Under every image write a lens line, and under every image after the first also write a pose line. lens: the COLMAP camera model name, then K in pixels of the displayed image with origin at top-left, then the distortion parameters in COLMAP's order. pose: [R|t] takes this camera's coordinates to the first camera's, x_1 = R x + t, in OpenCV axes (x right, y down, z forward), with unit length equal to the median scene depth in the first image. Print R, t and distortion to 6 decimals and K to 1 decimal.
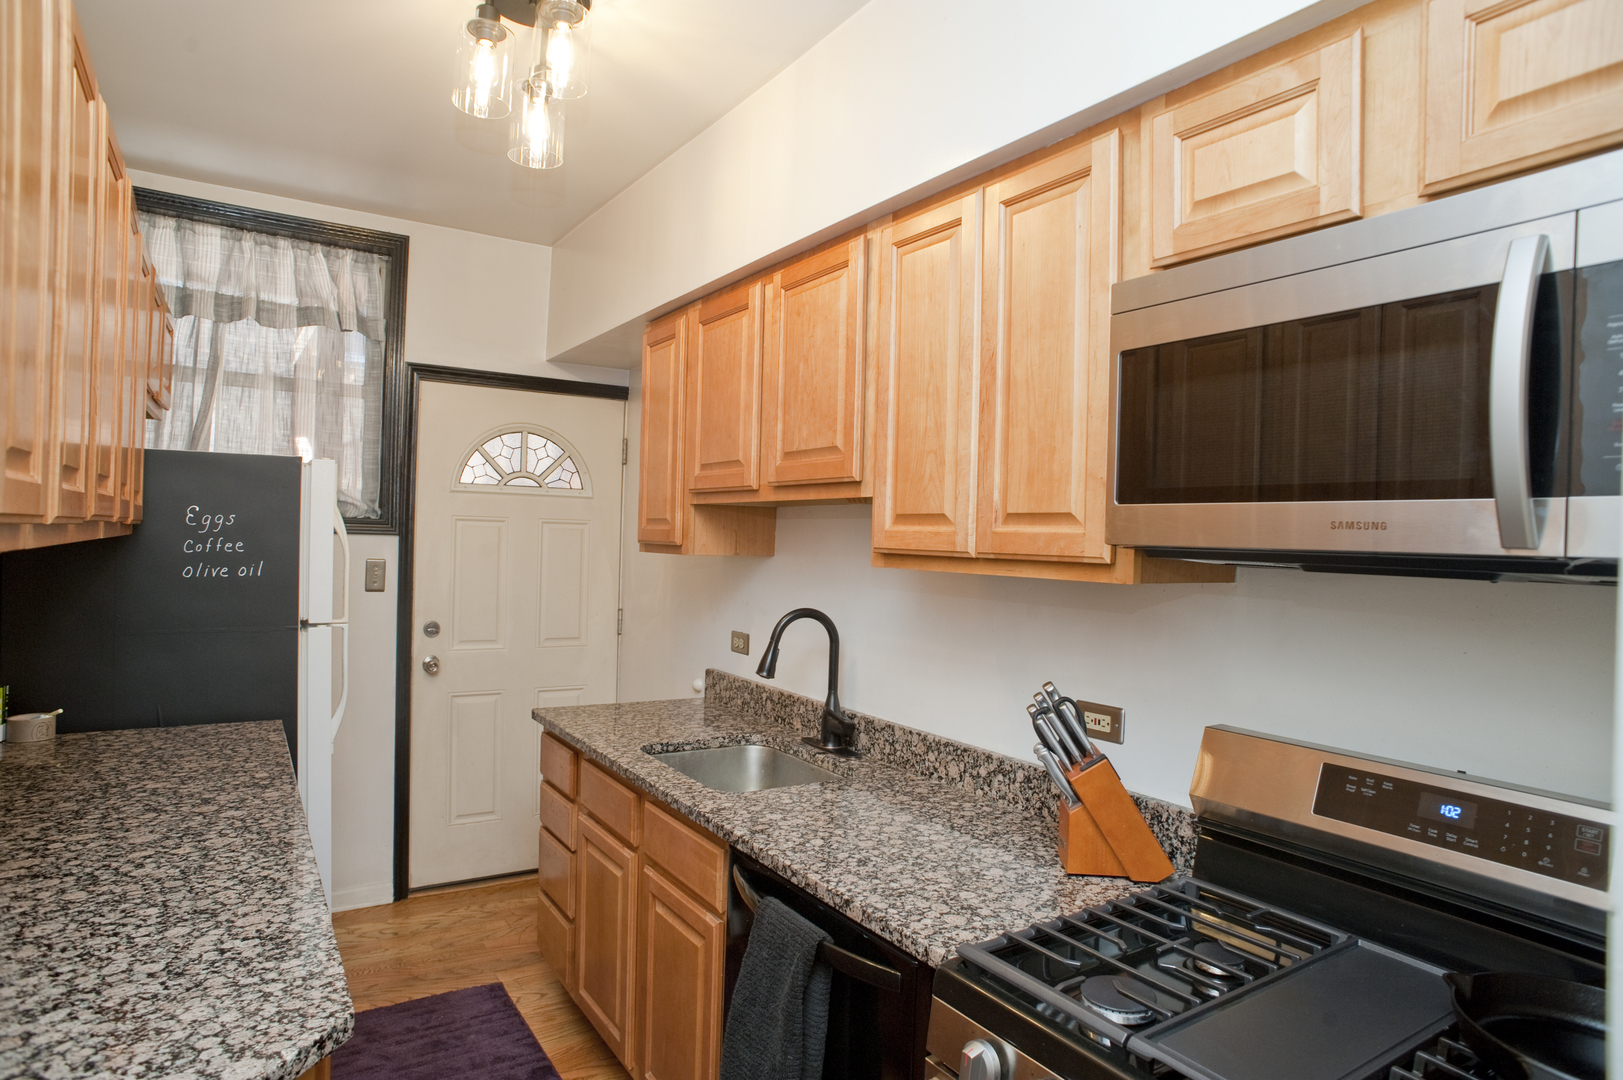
lens RADIAL K [[942.2, 0, 828.1], [0, 942.2, 541.0], [0, 0, 1]] dist [-0.101682, 0.071171]
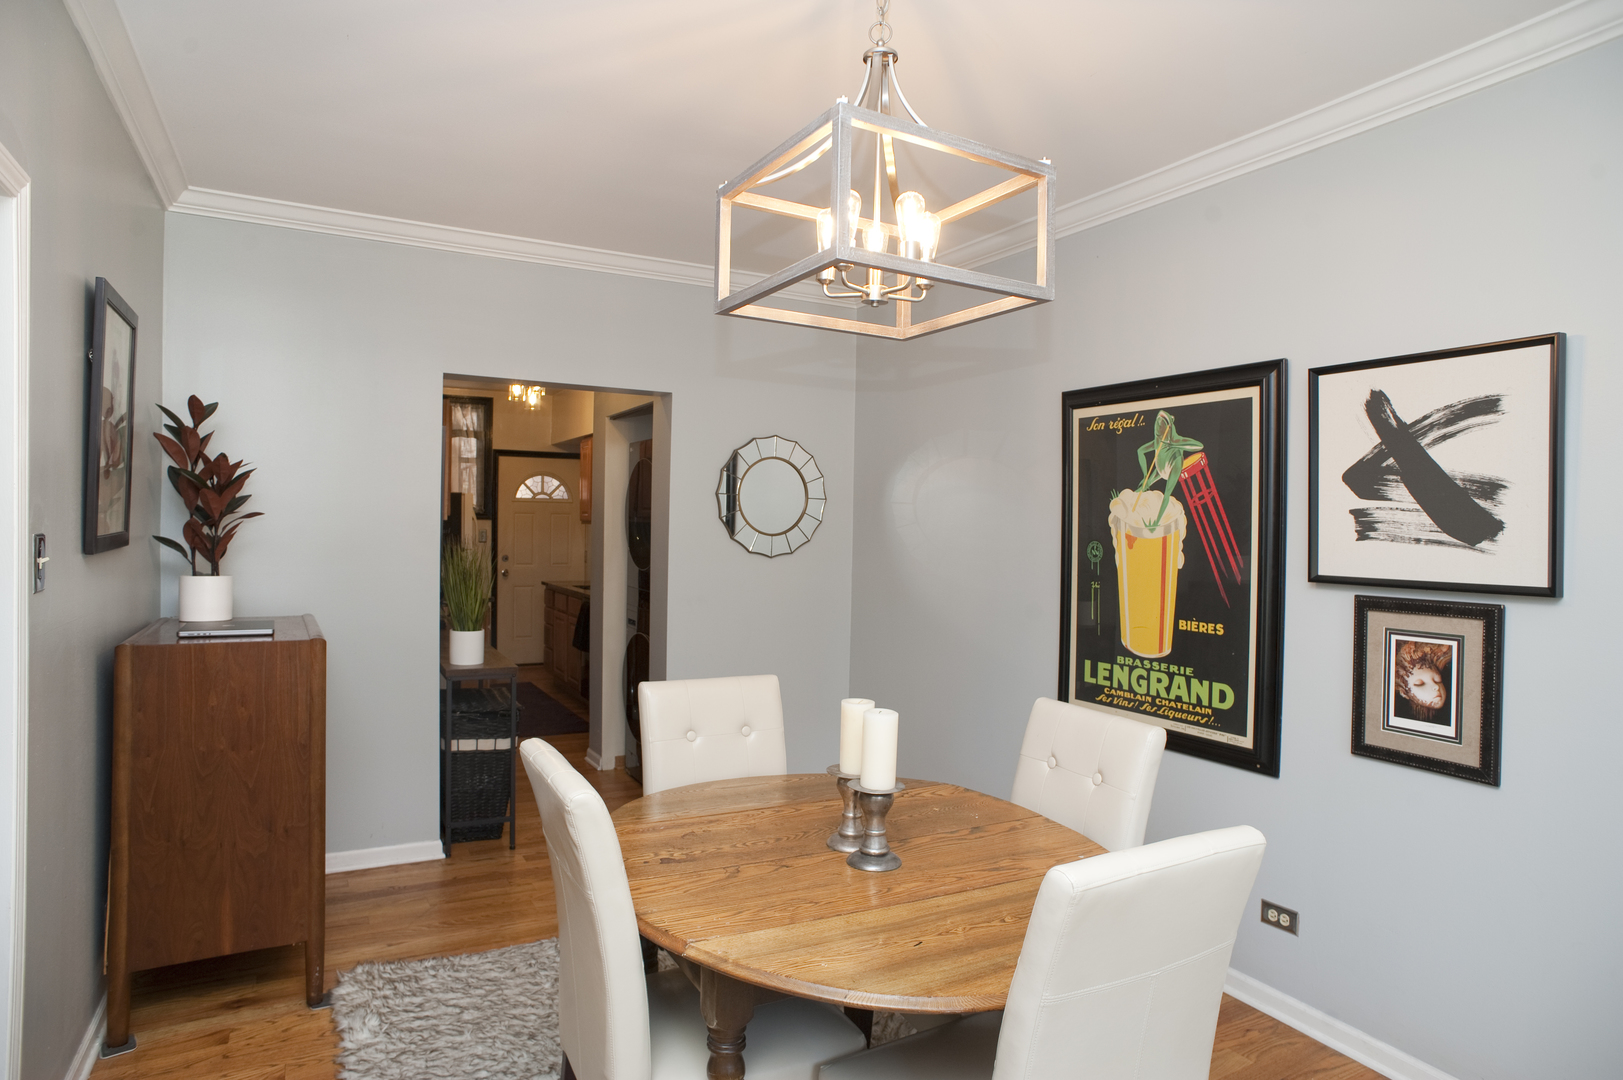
lens RADIAL K [[922.4, 0, 815.4], [0, 922.4, 539.6], [0, 0, 1]] dist [-0.100999, 0.068822]
pose [[0.997413, -0.013348, -0.070630, 0.640632], [0.014539, 0.999760, 0.016382, 0.021616], [0.070394, -0.017367, 0.997368, -1.539675]]
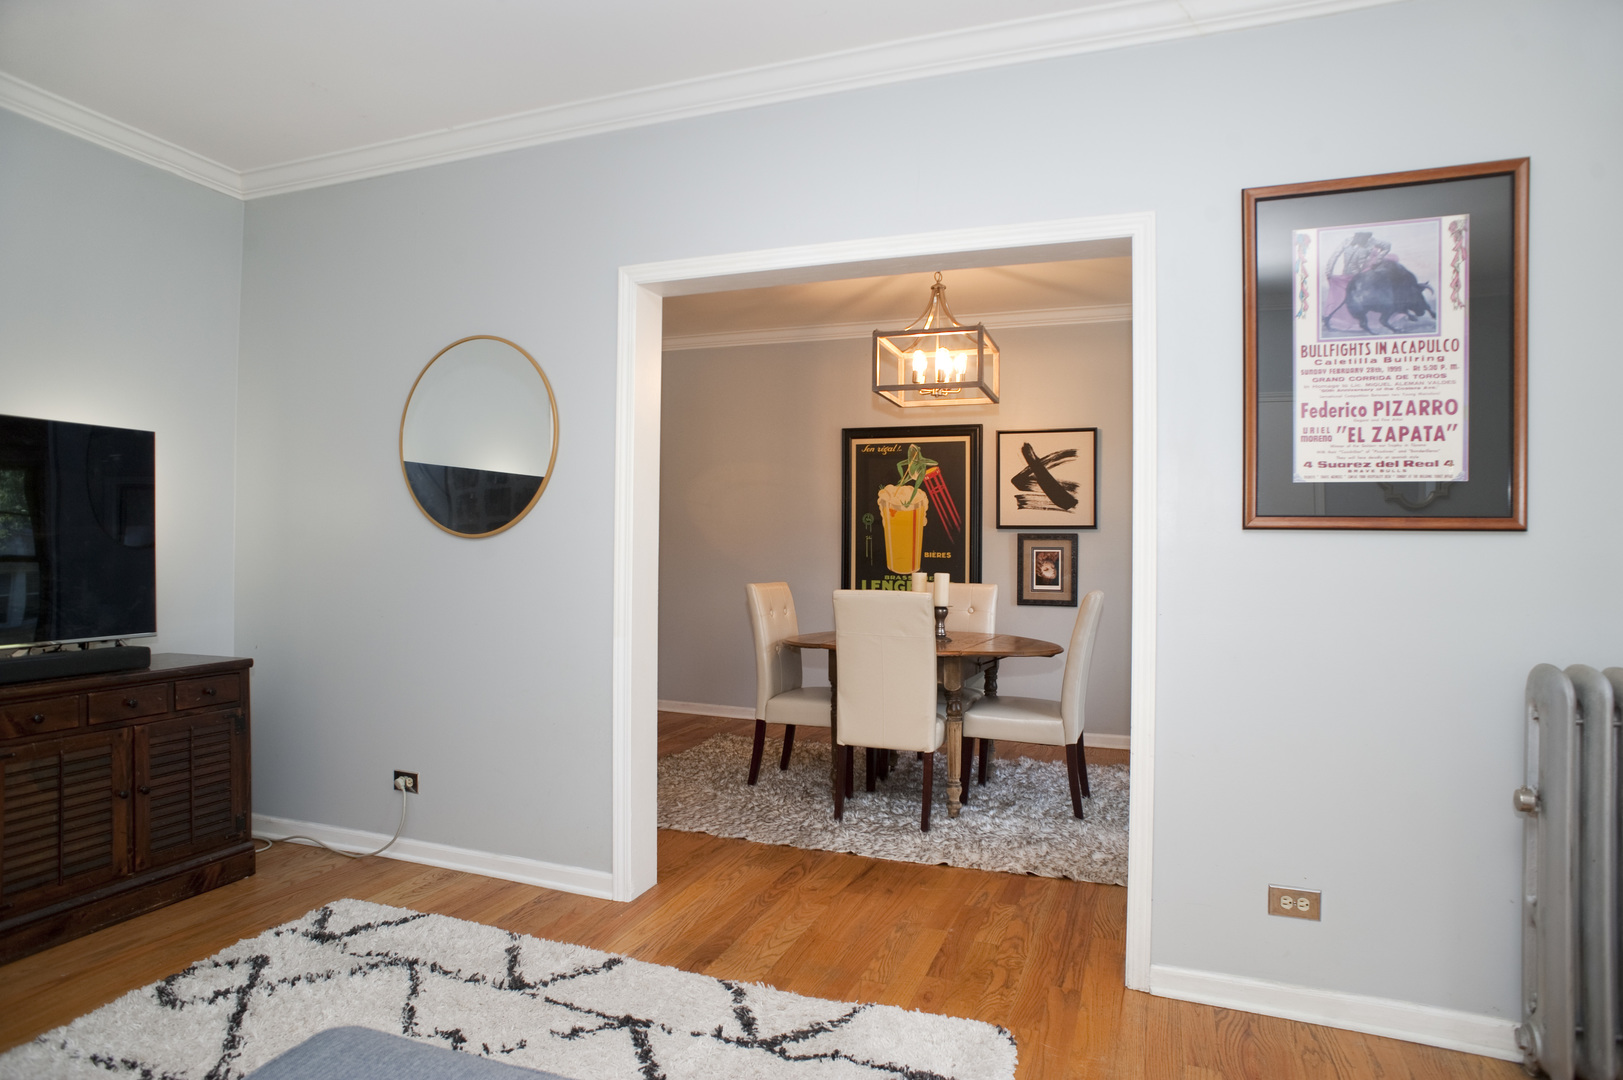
lens RADIAL K [[922.4, 0, 815.4], [0, 922.4, 539.6], [0, 0, 1]] dist [-0.100999, 0.068822]
pose [[0.808820, -0.018434, 0.587768, -0.315426], [0.012826, 0.999824, 0.013707, 0.071684], [-0.587917, -0.003548, 0.808913, -1.943881]]
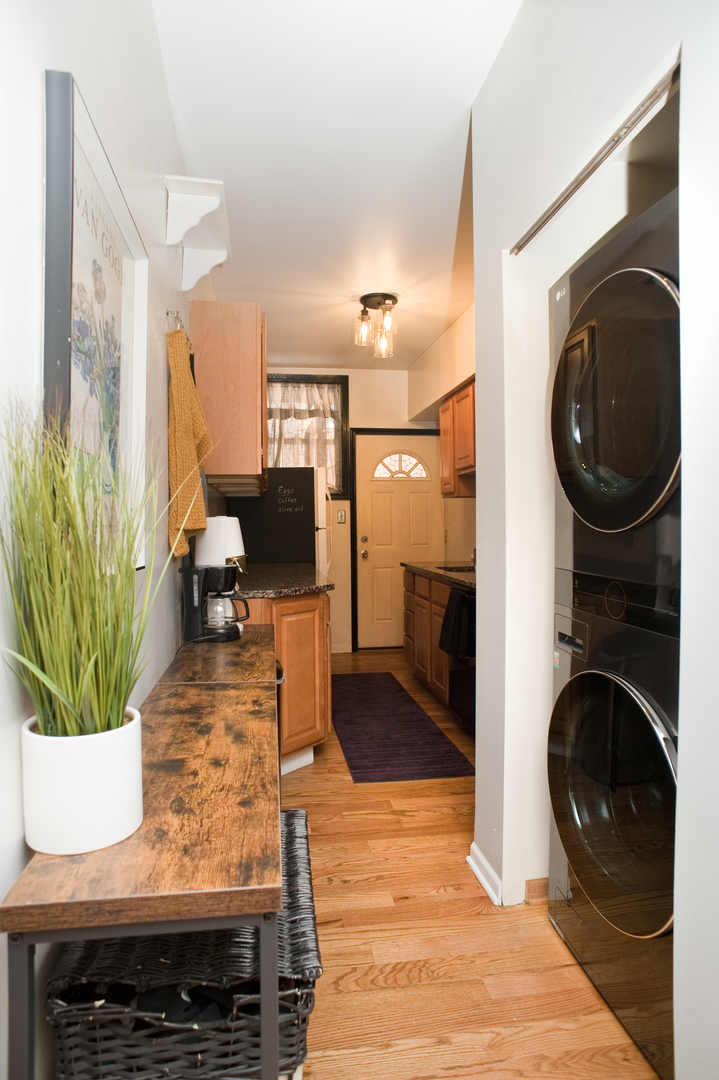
lens RADIAL K [[613.8, 0, 359.5], [0, 613.8, 540.0], [0, 0, 1]] dist [-0.100999, 0.068822]
pose [[0.906220, -0.026845, -0.421953, 0.260368], [0.035911, 0.999263, 0.013550, 0.087904], [0.421279, -0.027432, 0.906516, -0.501540]]
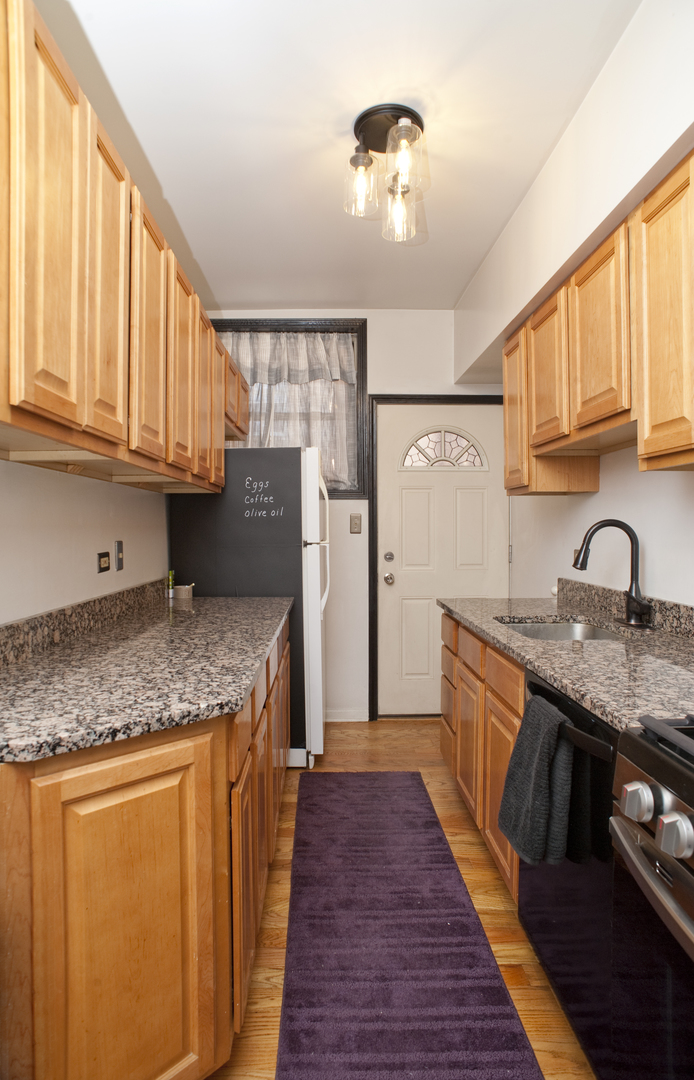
lens RADIAL K [[626.0, 0, 326.1], [0, 626.0, 537.2], [0, 0, 1]] dist [-0.103799, 0.072660]
pose [[0.837682, -0.023567, -0.545650, 0.090645], [0.027829, 0.999613, -0.000450, 0.067537], [0.545449, -0.014808, 0.838013, 0.025168]]
